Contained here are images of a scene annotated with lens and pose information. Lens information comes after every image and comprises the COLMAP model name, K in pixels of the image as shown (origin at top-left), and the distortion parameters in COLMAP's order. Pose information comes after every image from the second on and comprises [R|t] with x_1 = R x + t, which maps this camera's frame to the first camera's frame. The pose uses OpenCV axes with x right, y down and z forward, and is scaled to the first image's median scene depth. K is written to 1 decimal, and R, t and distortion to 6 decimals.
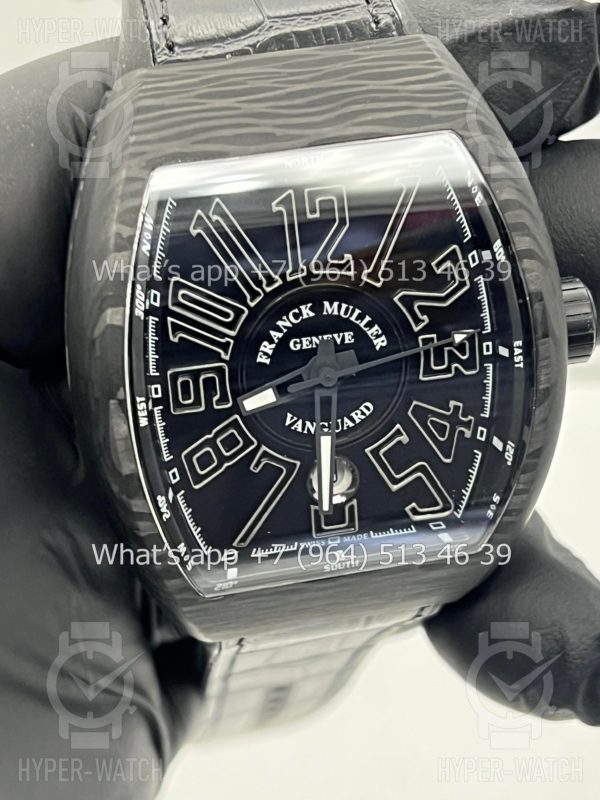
lens RADIAL K [[1899.5, 0, 300.0], [0, 1899.5, 400.0], [0, 0, 1]] dist [0.257719, -0.701992]
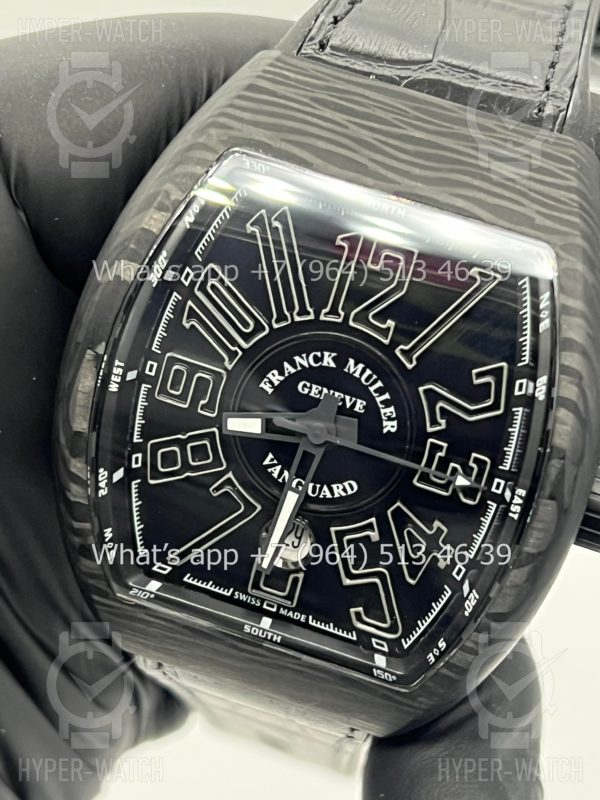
lens RADIAL K [[1899.5, 0, 300.0], [0, 1899.5, 400.0], [0, 0, 1]] dist [0.257719, -0.701992]
pose [[0.866535, 0.425654, -0.260644, 0.238620], [-0.440724, 0.897642, 0.000699, -0.023433], [0.234263, 0.114266, 0.965435, 0.109471]]
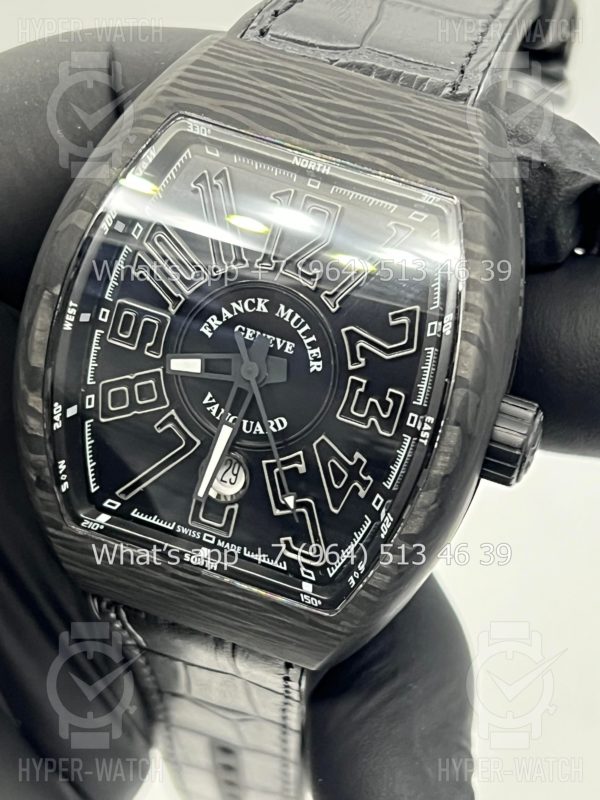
lens RADIAL K [[1871.8, 0, 300.0], [0, 1871.8, 400.0], [0, 0, 1]] dist [0.269614, -1.526702]
pose [[0.851243, 0.409771, -0.327829, 0.370711], [-0.457467, 0.885531, -0.080990, 0.070507], [0.257115, 0.218914, 0.941259, 0.066564]]
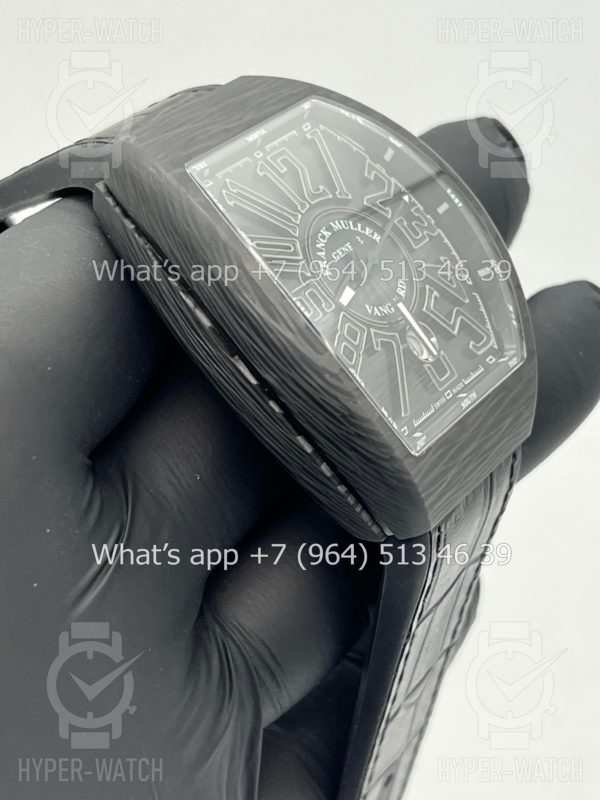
lens RADIAL K [[1871.8, 0, 300.0], [0, 1871.8, 400.0], [0, 0, 1]] dist [0.269614, -1.526702]
pose [[0.689901, -0.428733, 0.583287, -0.783260], [0.684704, 0.648021, -0.333541, 0.429967], [-0.234983, 0.629489, 0.740626, 0.145312]]
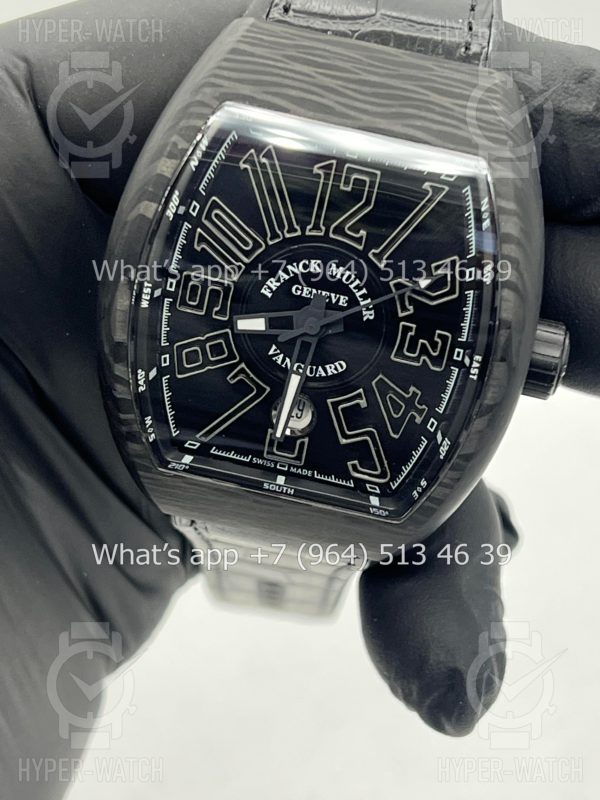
lens RADIAL K [[1871.8, 0, 300.0], [0, 1871.8, 400.0], [0, 0, 1]] dist [0.269614, -1.526702]
pose [[0.914140, 0.360003, -0.186402, 0.233491], [-0.357310, 0.932697, 0.049046, -0.023312], [0.191514, 0.021768, 0.981249, -0.106858]]
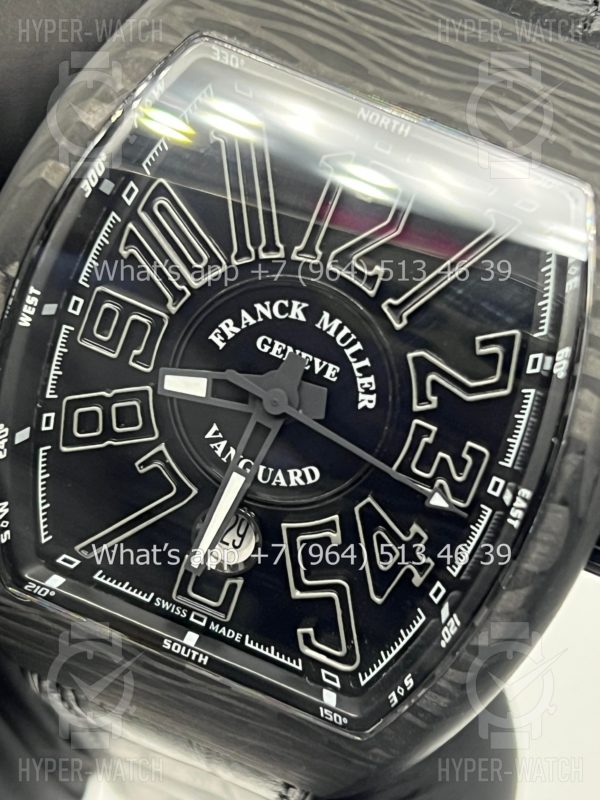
lens RADIAL K [[1899.5, 0, 300.0], [0, 1899.5, 400.0], [0, 0, 1]] dist [0.257719, -0.701992]
pose [[0.830755, 0.485618, -0.272069, 0.220055], [-0.516655, 0.854600, -0.052210, 0.020720], [0.207156, 0.183940, 0.960860, 0.298064]]
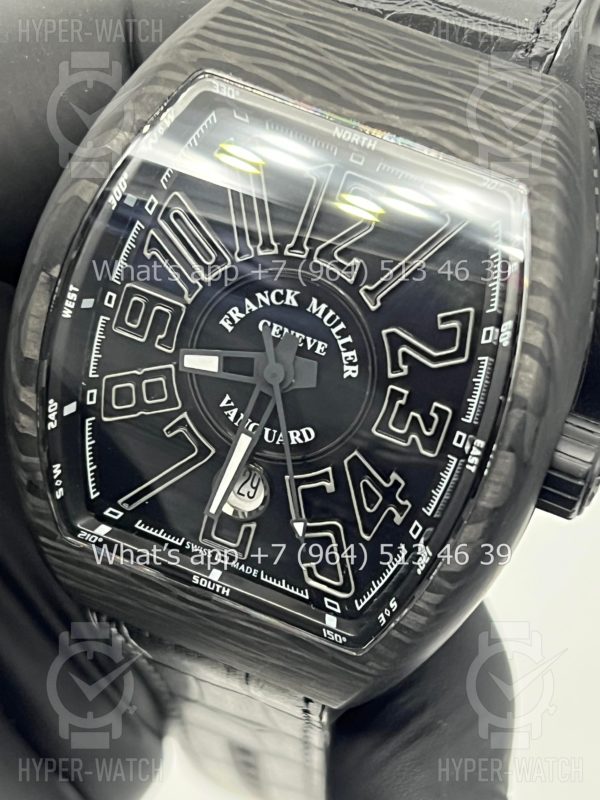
lens RADIAL K [[1899.5, 0, 300.0], [0, 1899.5, 400.0], [0, 0, 1]] dist [0.257719, -0.701992]
pose [[0.823261, 0.462067, -0.329750, 0.318723], [-0.494548, 0.868984, -0.017023, 0.007652], [0.278682, 0.177092, 0.943915, 0.174096]]
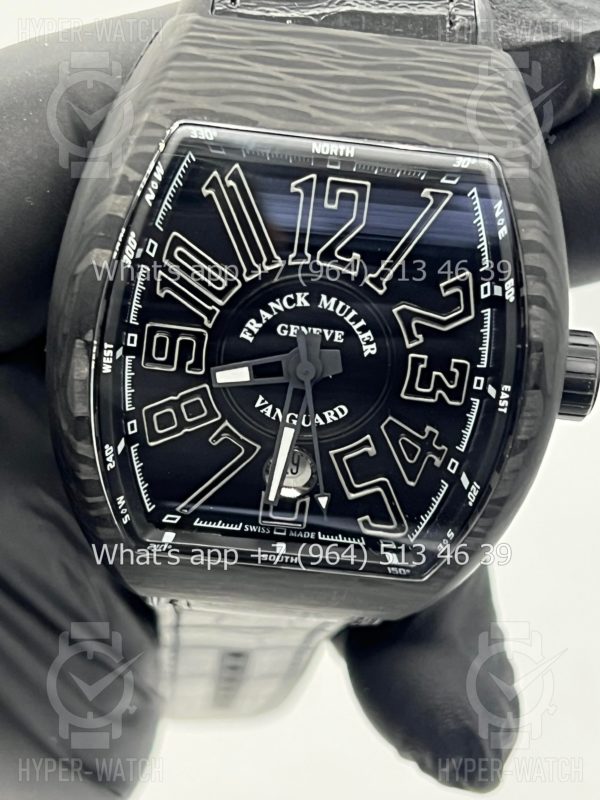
lens RADIAL K [[1899.5, 0, 300.0], [0, 1899.5, 400.0], [0, 0, 1]] dist [0.257719, -0.701992]
pose [[0.962923, 0.258105, -0.078495, 0.091044], [-0.253211, 0.965079, 0.067128, -0.061733], [0.093080, -0.044764, 0.994652, 0.036794]]
